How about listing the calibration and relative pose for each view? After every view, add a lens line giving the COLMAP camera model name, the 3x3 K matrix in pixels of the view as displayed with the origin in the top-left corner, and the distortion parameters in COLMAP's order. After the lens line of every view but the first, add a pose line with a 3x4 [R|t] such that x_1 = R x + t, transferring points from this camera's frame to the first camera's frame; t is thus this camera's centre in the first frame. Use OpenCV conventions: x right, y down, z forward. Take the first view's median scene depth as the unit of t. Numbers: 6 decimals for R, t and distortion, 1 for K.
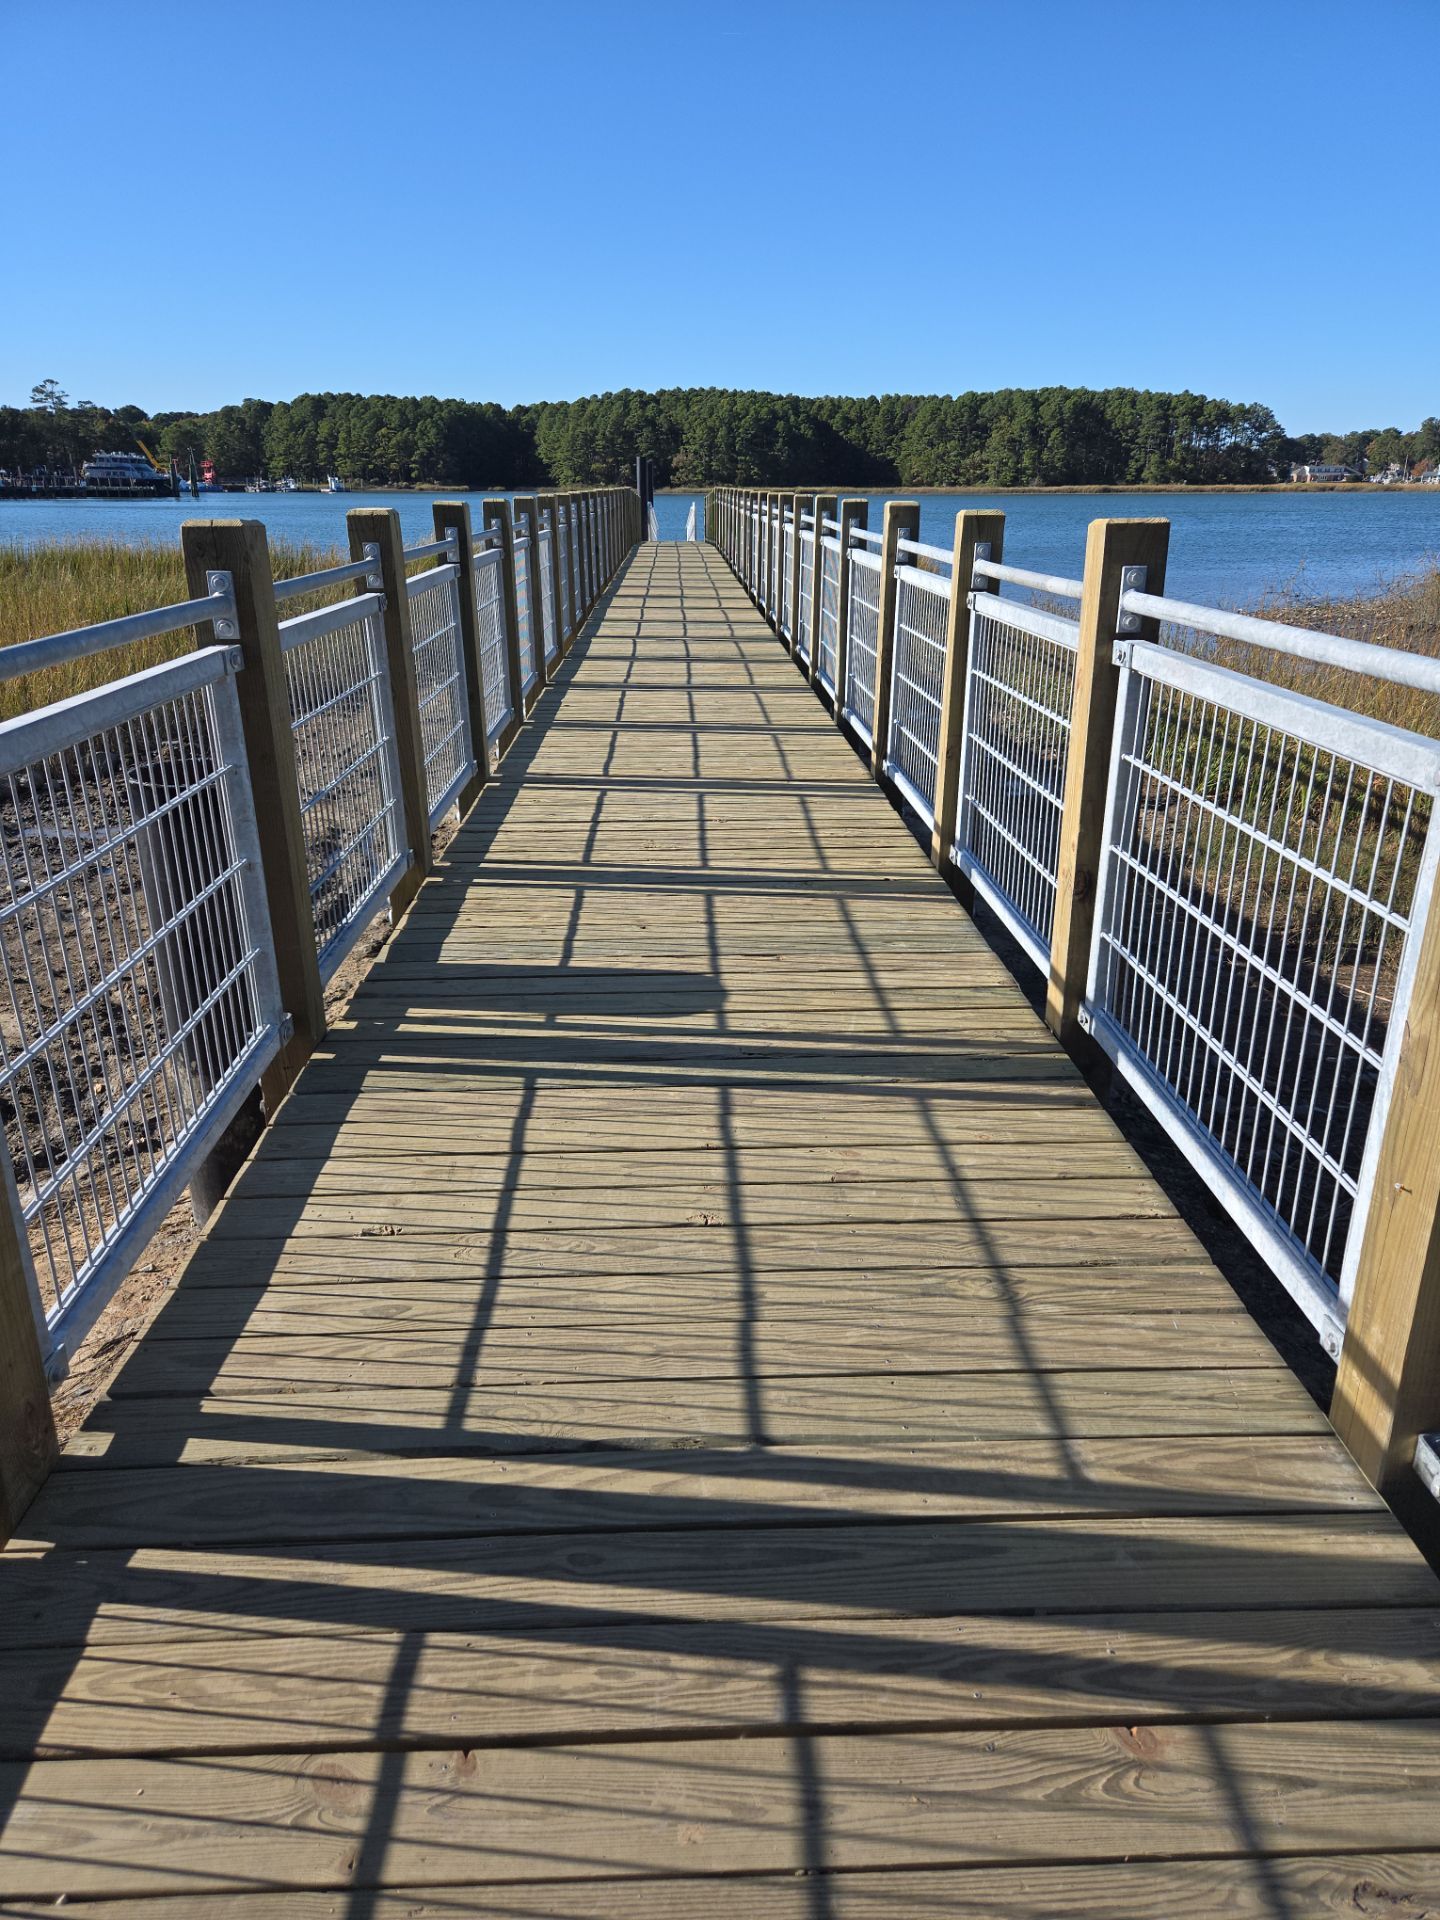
lens RADIAL K [[1292.4, 0, 718.8], [0, 1292.4, 967.5], [0, 0, 1]] dist [0.072979, -0.059558]
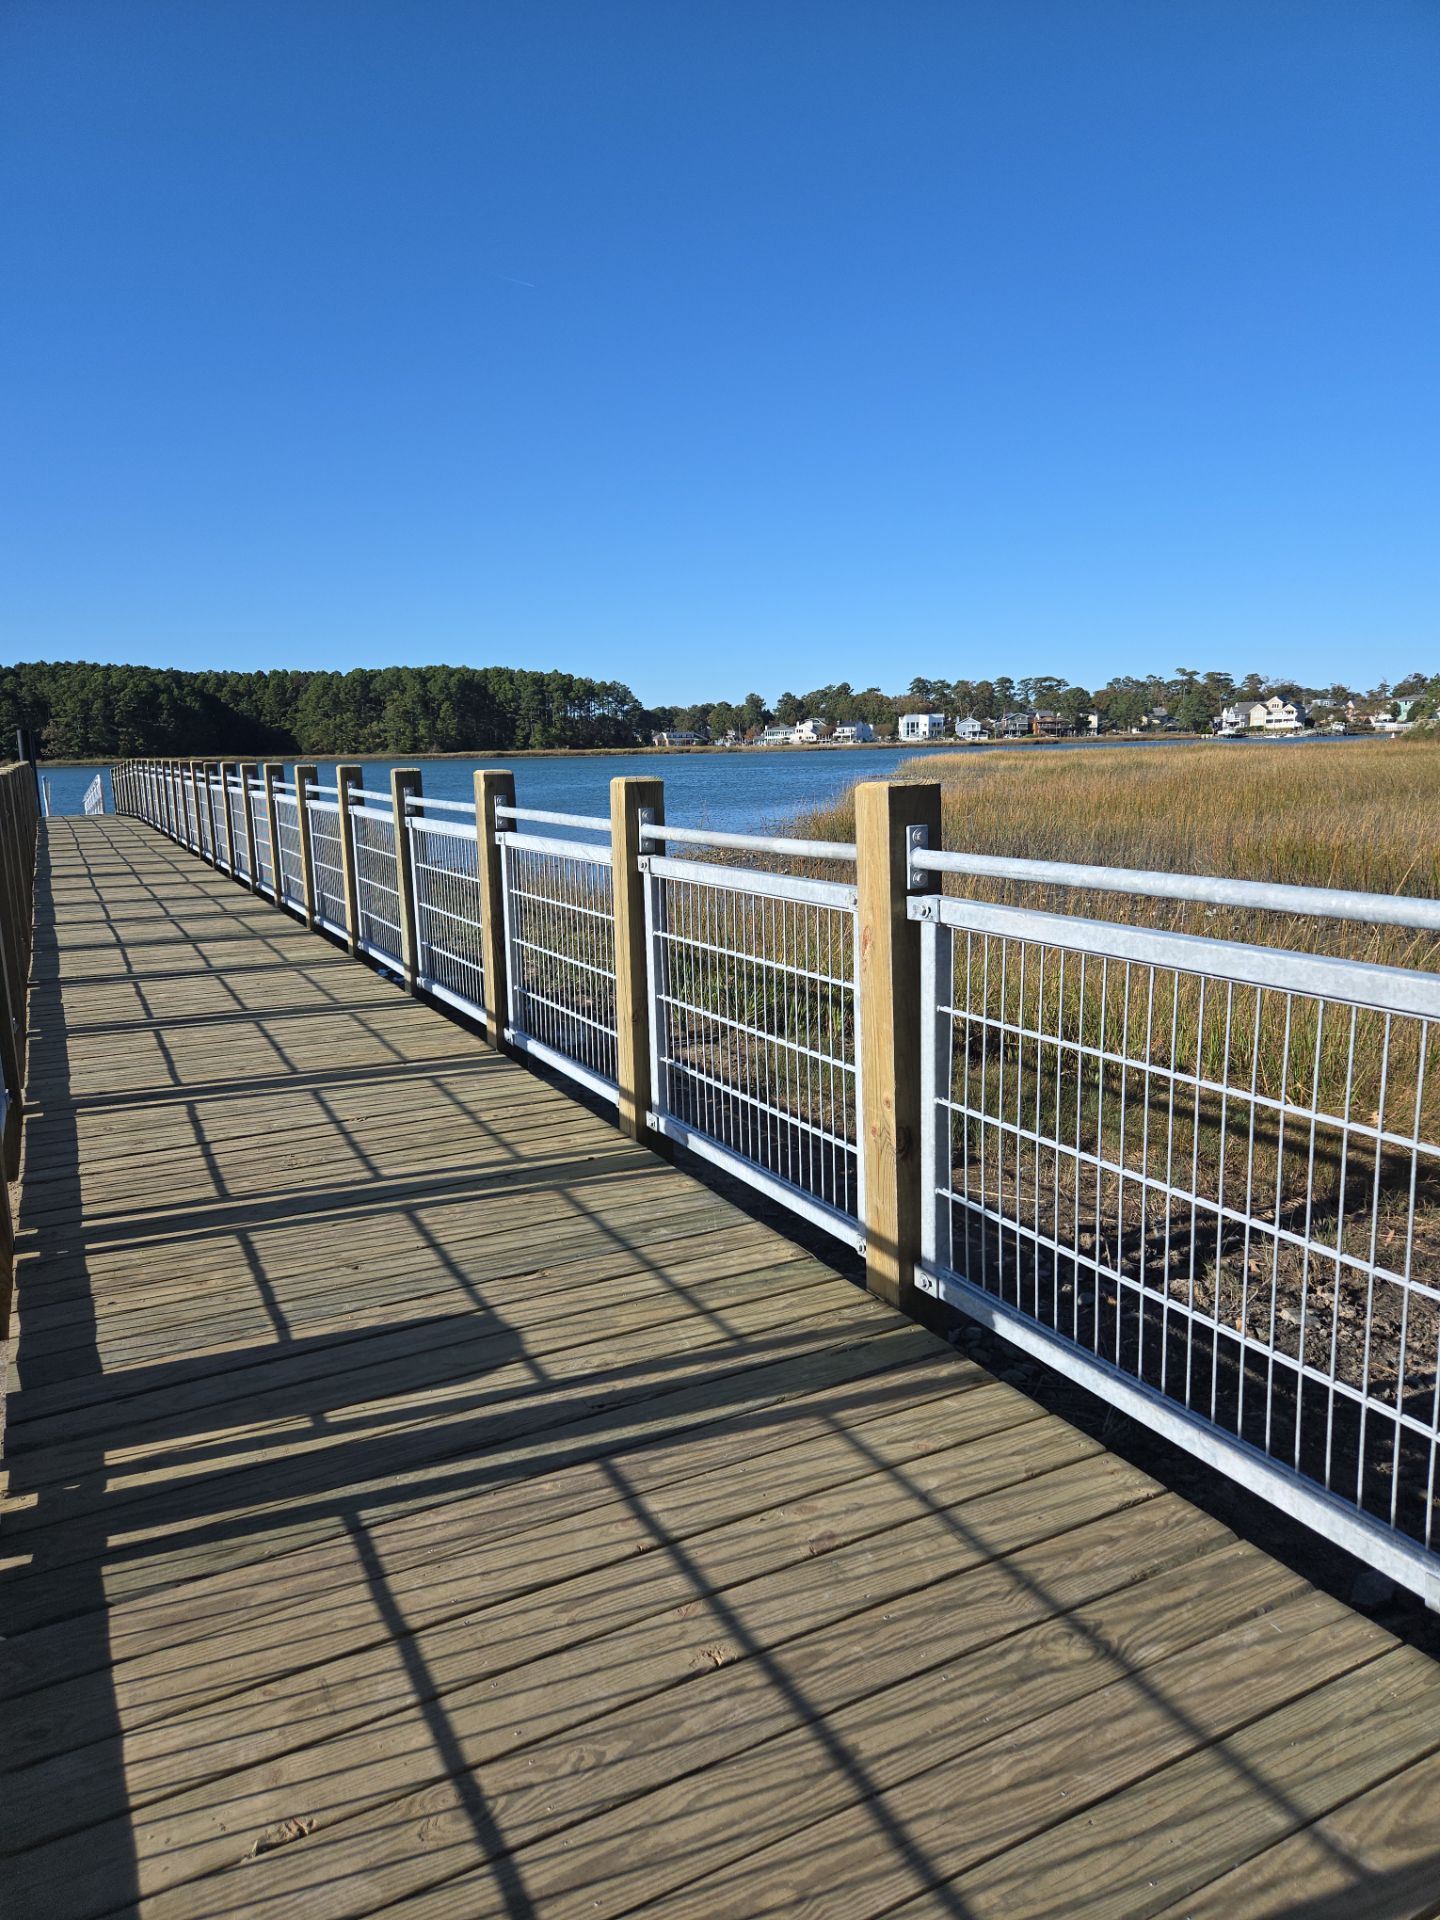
lens RADIAL K [[1292.4, 0, 719.1], [0, 1292.4, 950.1], [0, 0, 1]] dist [0.072979, -0.059558]
pose [[0.902995, -0.090109, 0.420095, -0.212402], [0.172372, 0.971601, -0.162110, -0.062632], [-0.393557, 0.218798, 0.892883, 0.149756]]
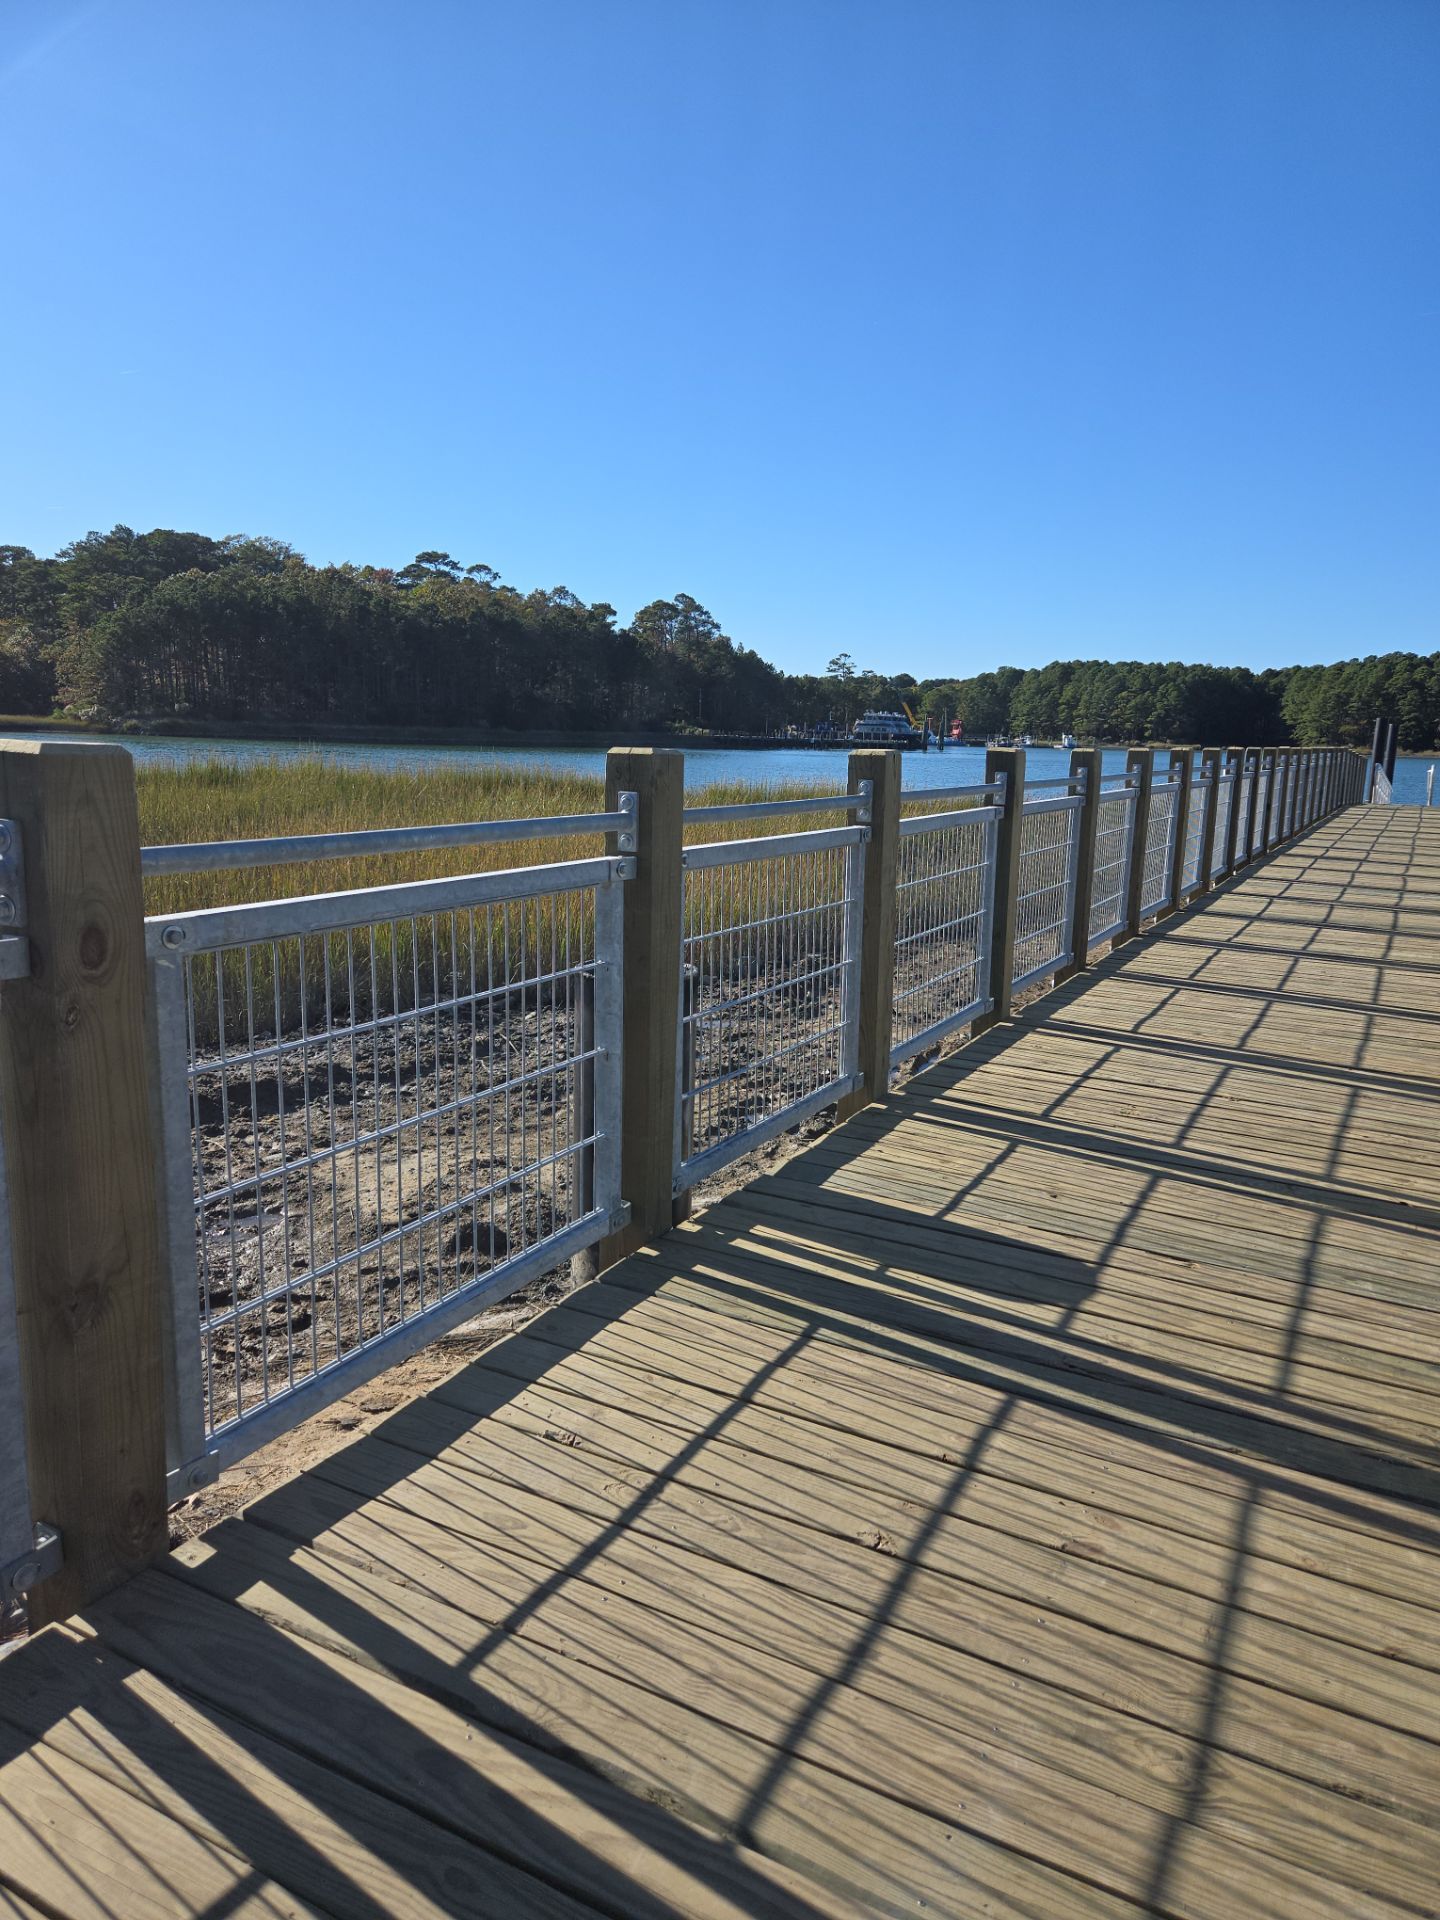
lens RADIAL K [[1292.4, 0, 715.3], [0, 1292.4, 957.4], [0, 0, 1]] dist [0.072979, -0.059558]
pose [[0.859711, 0.111939, -0.498365, 0.200272], [-0.203701, 0.969881, -0.133551, -0.027532], [0.468405, 0.216333, 0.856619, 0.099514]]
